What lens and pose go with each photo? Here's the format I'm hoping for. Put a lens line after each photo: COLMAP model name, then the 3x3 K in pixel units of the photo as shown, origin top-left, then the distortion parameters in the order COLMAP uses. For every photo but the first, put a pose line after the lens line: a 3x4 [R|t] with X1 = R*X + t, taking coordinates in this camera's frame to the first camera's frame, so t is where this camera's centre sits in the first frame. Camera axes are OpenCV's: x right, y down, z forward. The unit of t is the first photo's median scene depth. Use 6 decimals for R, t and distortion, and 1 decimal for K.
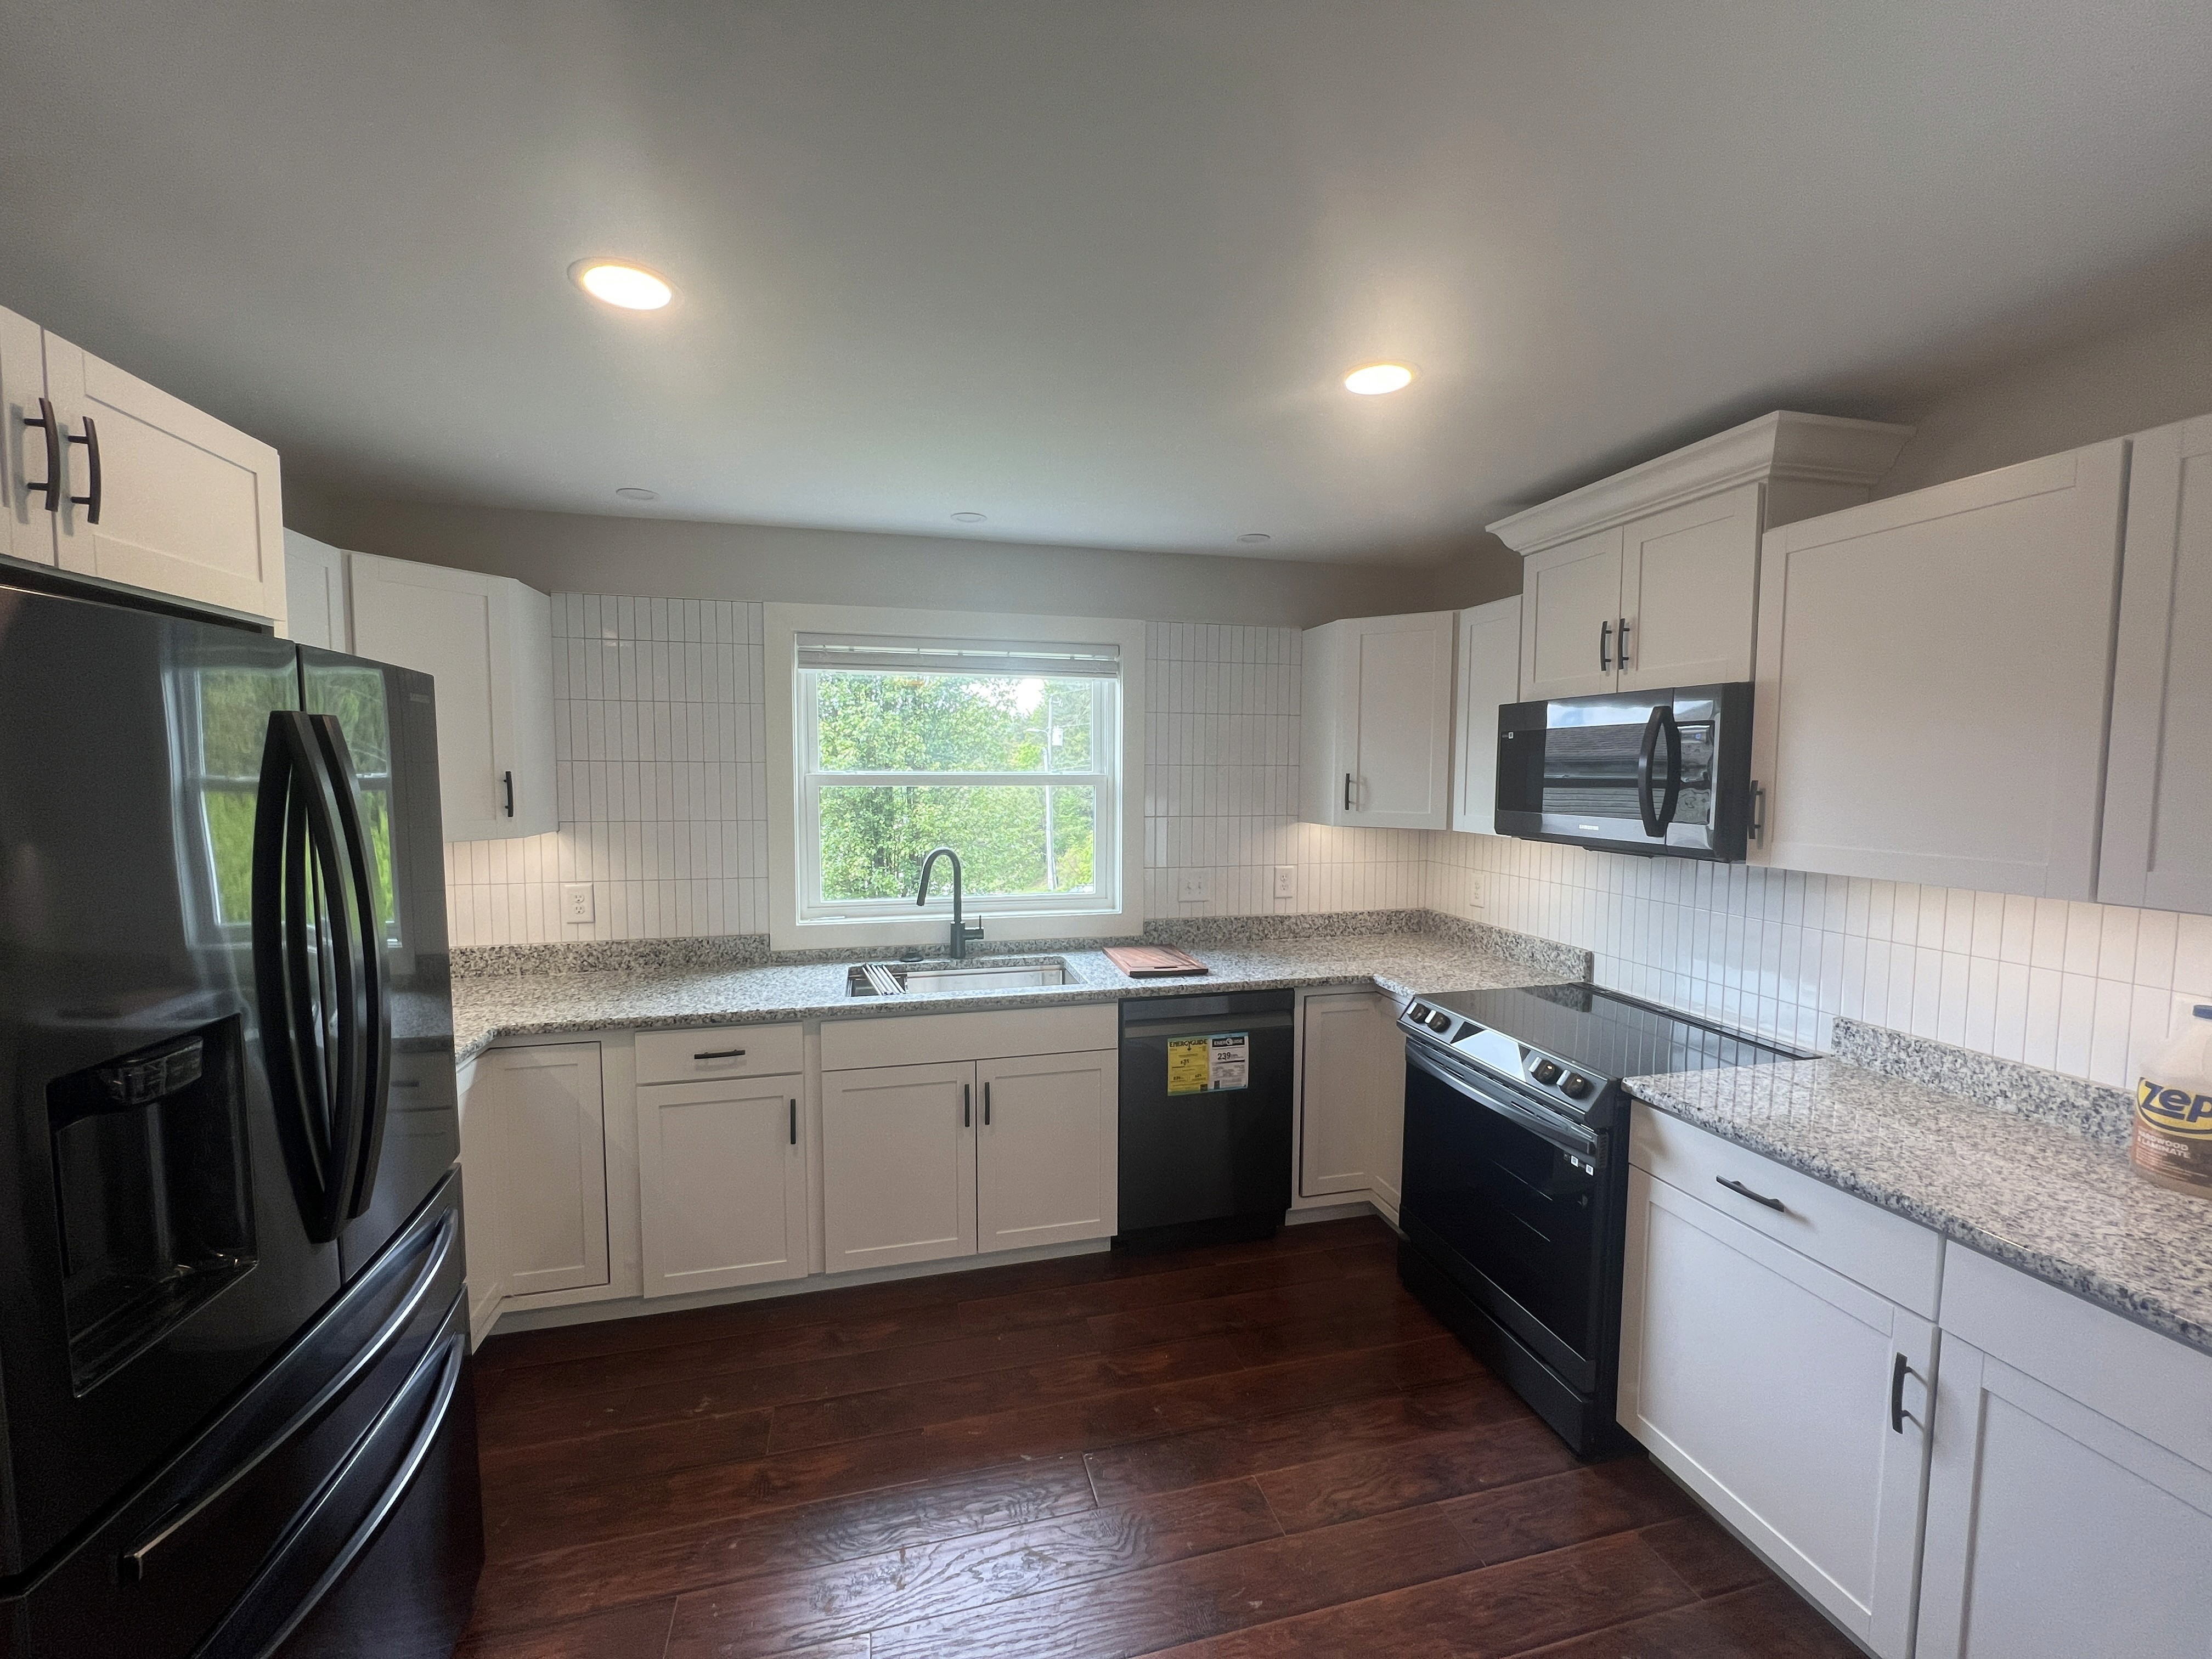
lens RADIAL K [[902.4, 0, 1106.0], [0, 902.4, 829.5], [0, 0, 1]] dist [0.000032, 0.000238]
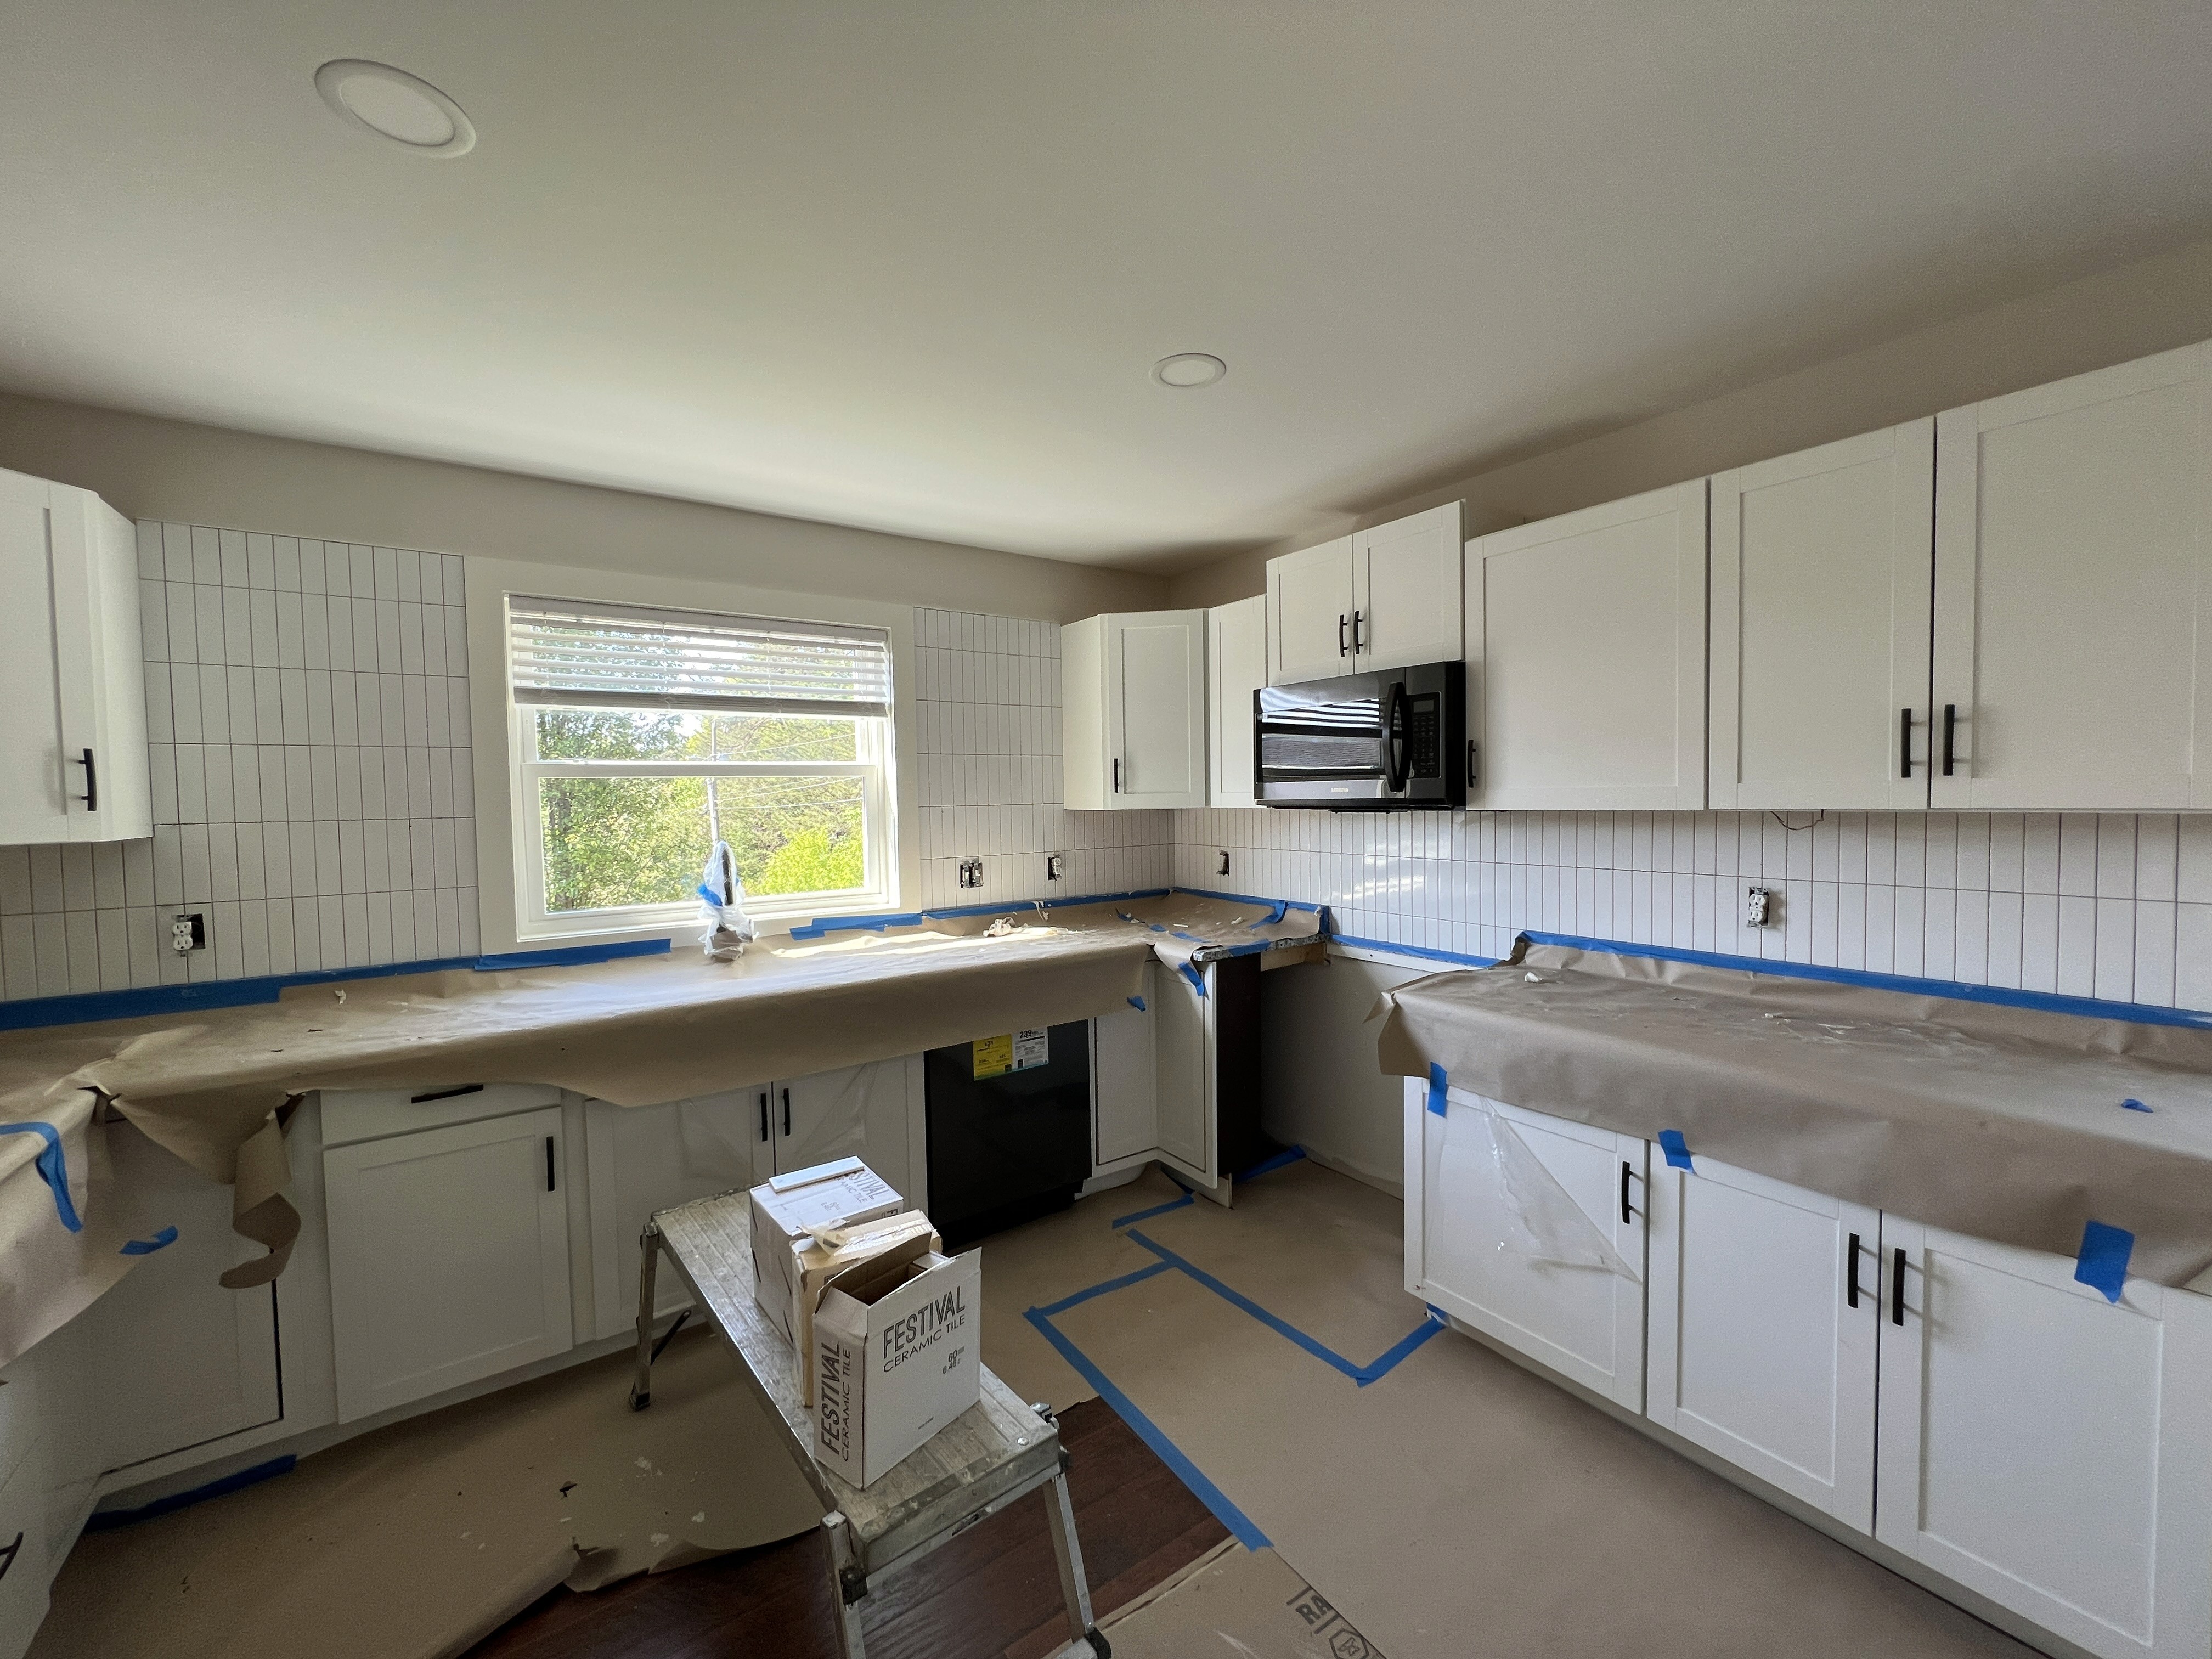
lens RADIAL K [[902.4, 0, 1106.0], [0, 902.4, 829.5], [0, 0, 1]] dist [0.000032, 0.000238]
pose [[0.933735, -0.035599, 0.356190, -0.149465], [0.048299, 0.998473, -0.026821, 0.059996], [-0.354691, 0.042247, 0.934029, 0.020189]]
